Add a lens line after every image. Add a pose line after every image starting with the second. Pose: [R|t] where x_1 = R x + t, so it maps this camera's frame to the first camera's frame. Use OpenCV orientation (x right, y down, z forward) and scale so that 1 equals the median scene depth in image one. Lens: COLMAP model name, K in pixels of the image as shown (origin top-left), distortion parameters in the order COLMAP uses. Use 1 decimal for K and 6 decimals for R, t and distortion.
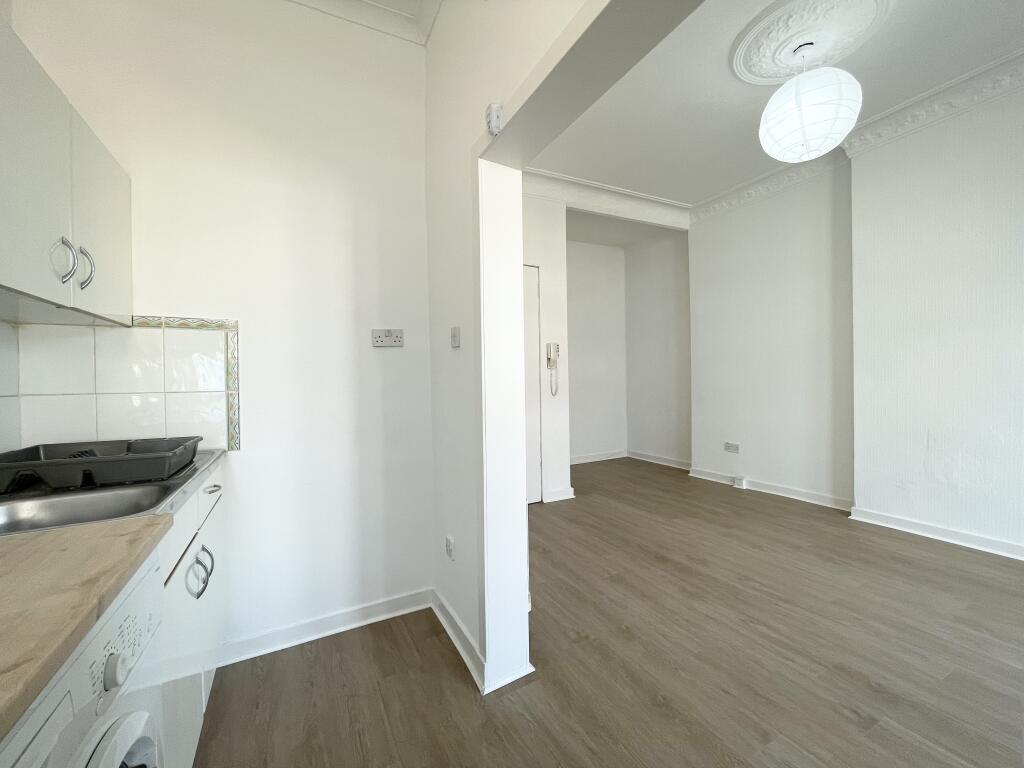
lens RADIAL K [[416.8, 0, 510.7], [0, 416.8, 382.0], [0, 0, 1]] dist [0.000320, -0.001222]
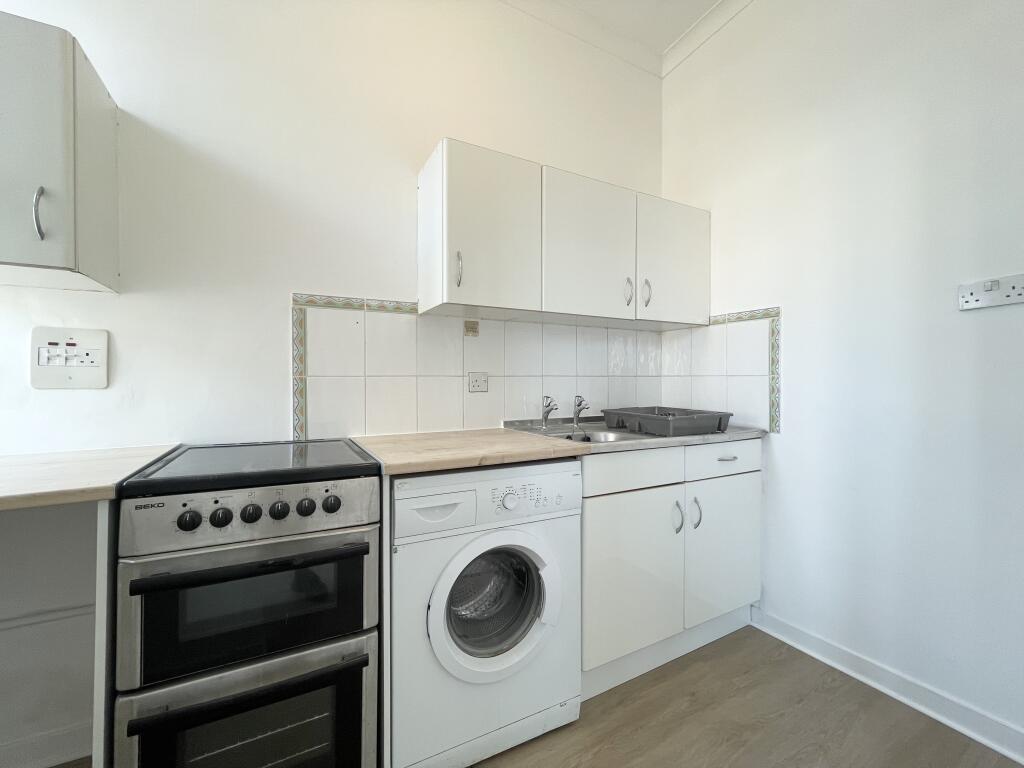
lens RADIAL K [[416.8, 0, 511.6], [0, 416.8, 382.9], [0, 0, 1]] dist [0.000320, -0.001222]
pose [[0.010170, 0.021645, -0.999714, 0.286059], [-0.010673, 0.999711, 0.021536, 0.019415], [0.999891, 0.010451, 0.010398, 0.260690]]
